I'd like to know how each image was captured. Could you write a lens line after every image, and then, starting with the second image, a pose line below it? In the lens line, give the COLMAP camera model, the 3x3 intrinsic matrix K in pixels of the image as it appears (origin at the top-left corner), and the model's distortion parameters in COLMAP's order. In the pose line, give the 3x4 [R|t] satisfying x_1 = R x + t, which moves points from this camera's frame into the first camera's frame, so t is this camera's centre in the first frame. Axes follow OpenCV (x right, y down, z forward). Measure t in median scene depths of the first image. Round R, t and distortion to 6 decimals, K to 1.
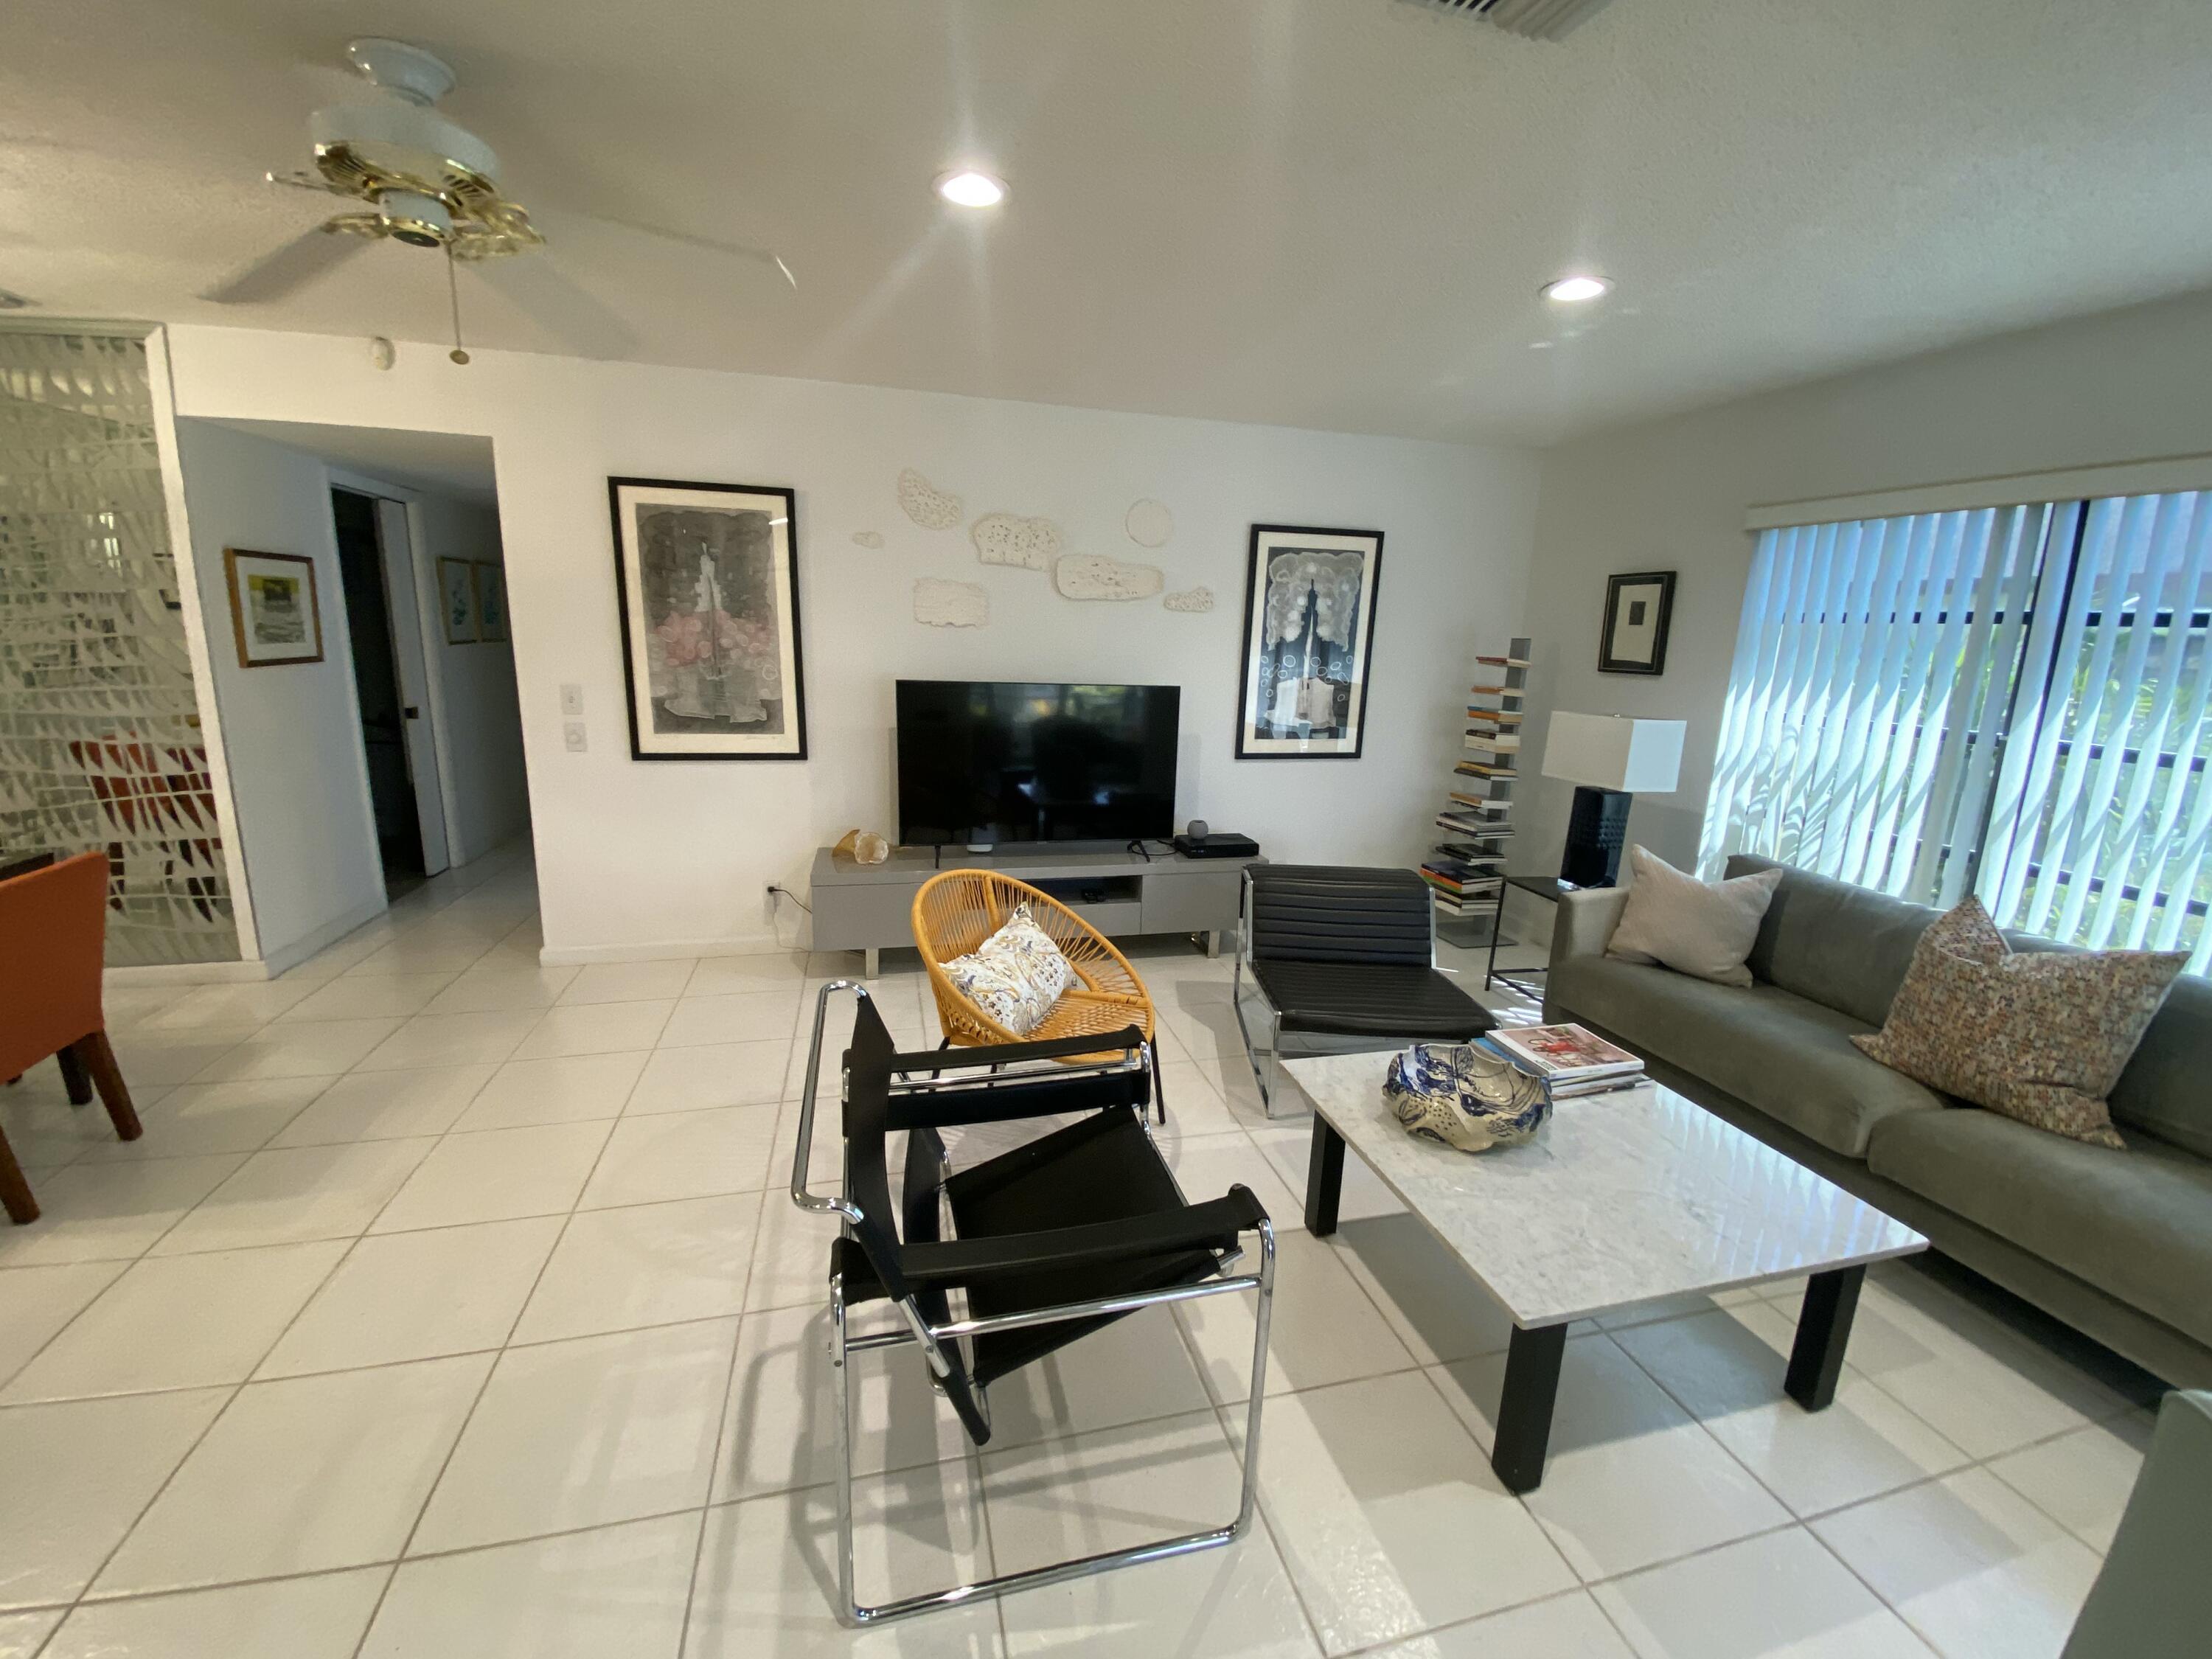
lens RADIAL K [[900.7, 0, 1107.0], [0, 900.7, 824.6], [0, 0, 1]] dist [0.011064, -0.012914]
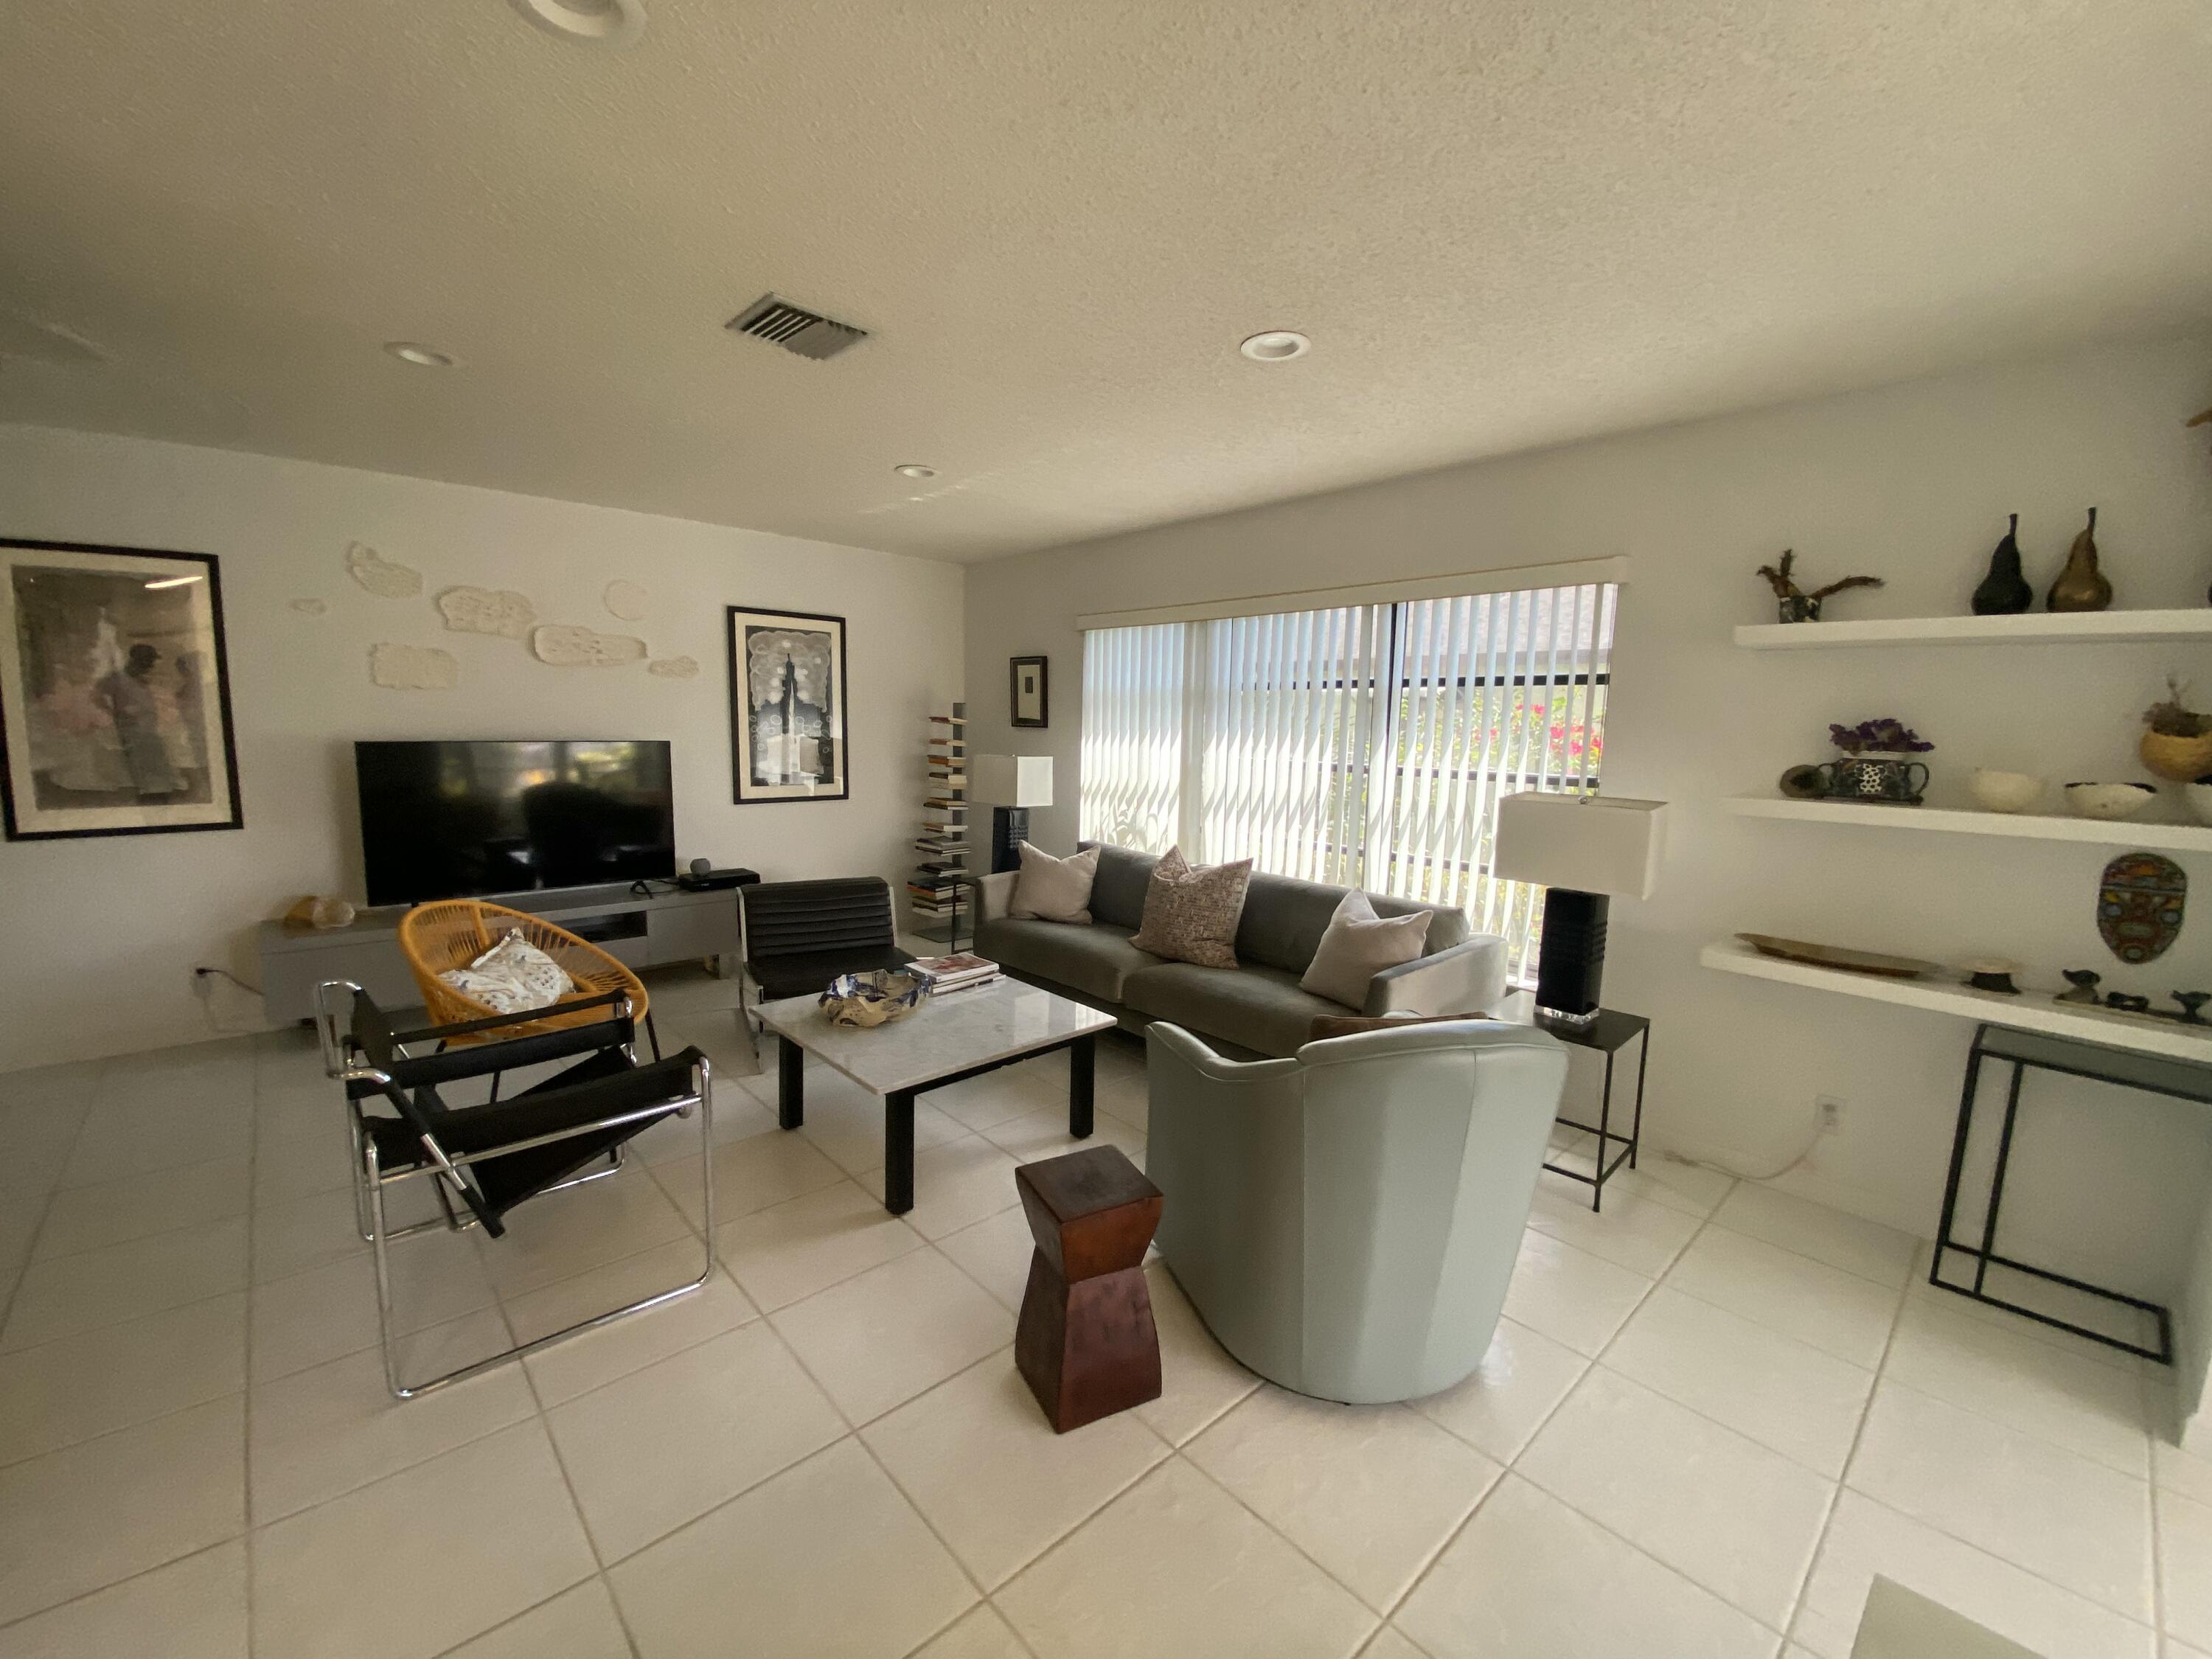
lens RADIAL K [[900.7, 0, 1129.0], [0, 900.7, 828.8], [0, 0, 1]] dist [0.011064, -0.012914]
pose [[0.876028, -0.074245, 0.476511, 0.038627], [0.105872, 0.993582, -0.039827, 0.064455], [-0.470496, 0.085339, 0.878266, -0.282661]]
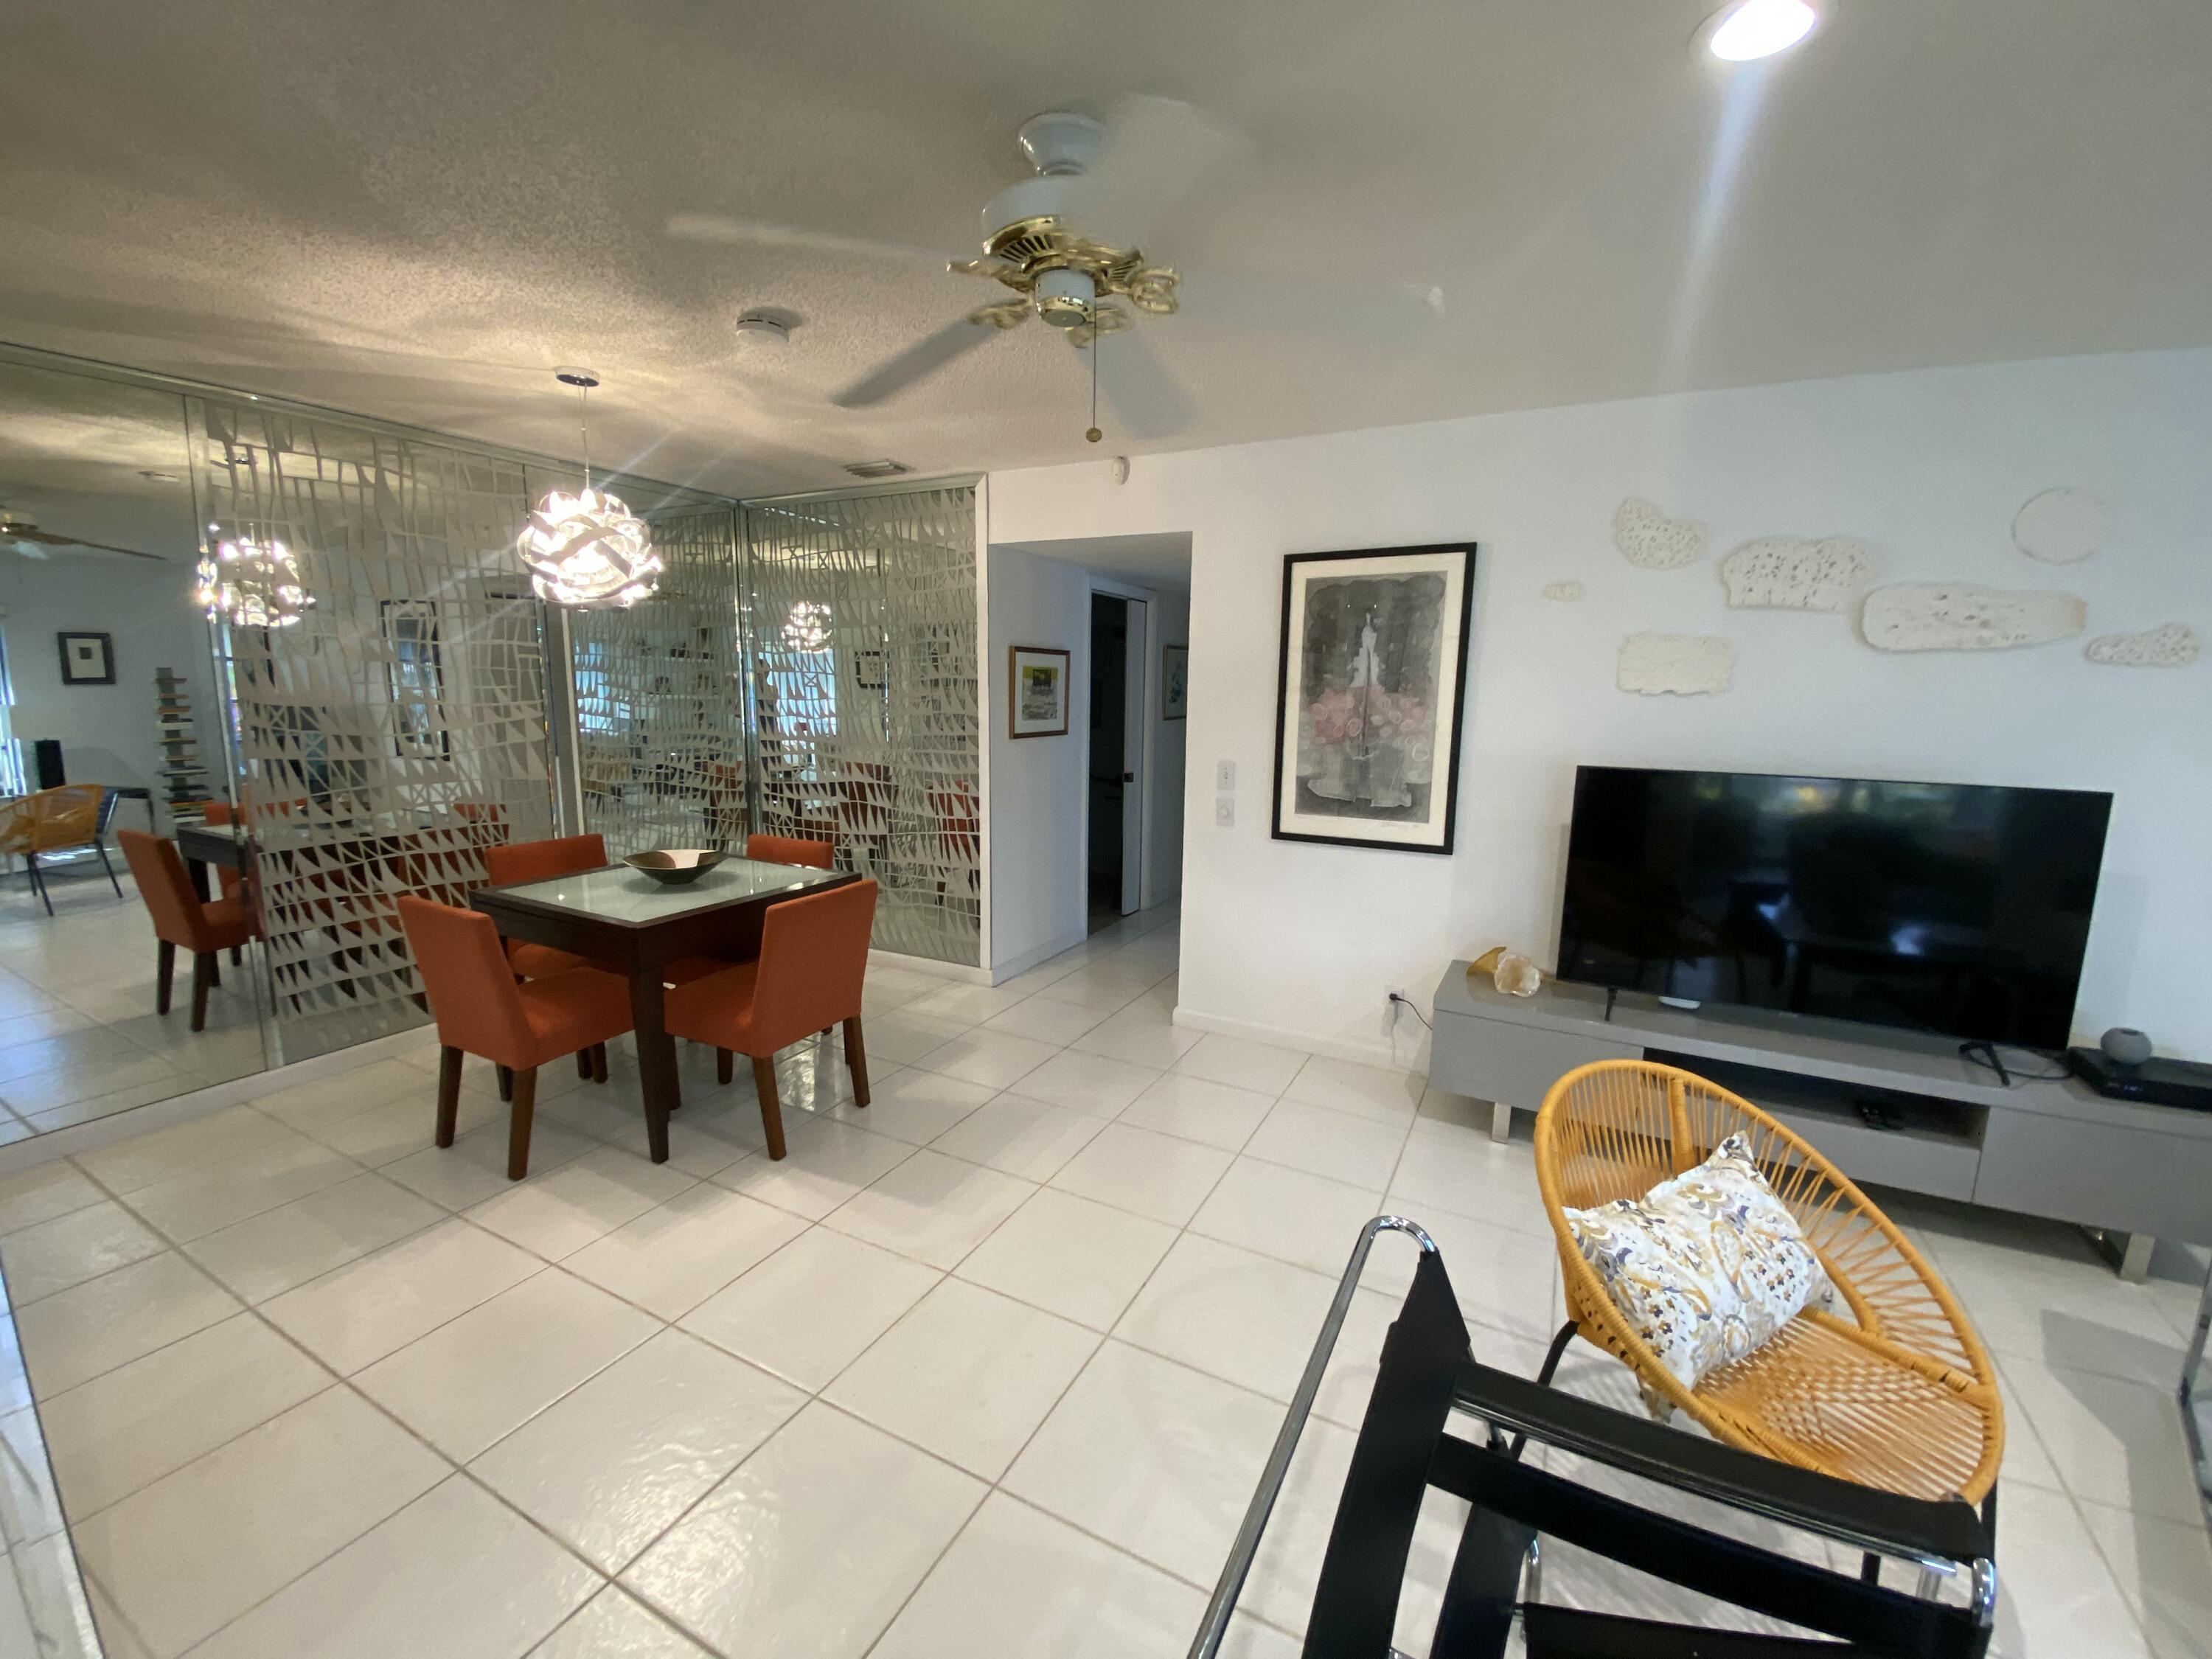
lens RADIAL K [[900.7, 0, 1083.8], [0, 900.7, 835.2], [0, 0, 1]] dist [0.011064, -0.012914]
pose [[0.732020, 0.088122, -0.675560, -0.014867], [-0.129927, 0.991457, -0.011457, -0.038523], [0.668779, 0.096160, 0.737216, 0.146522]]
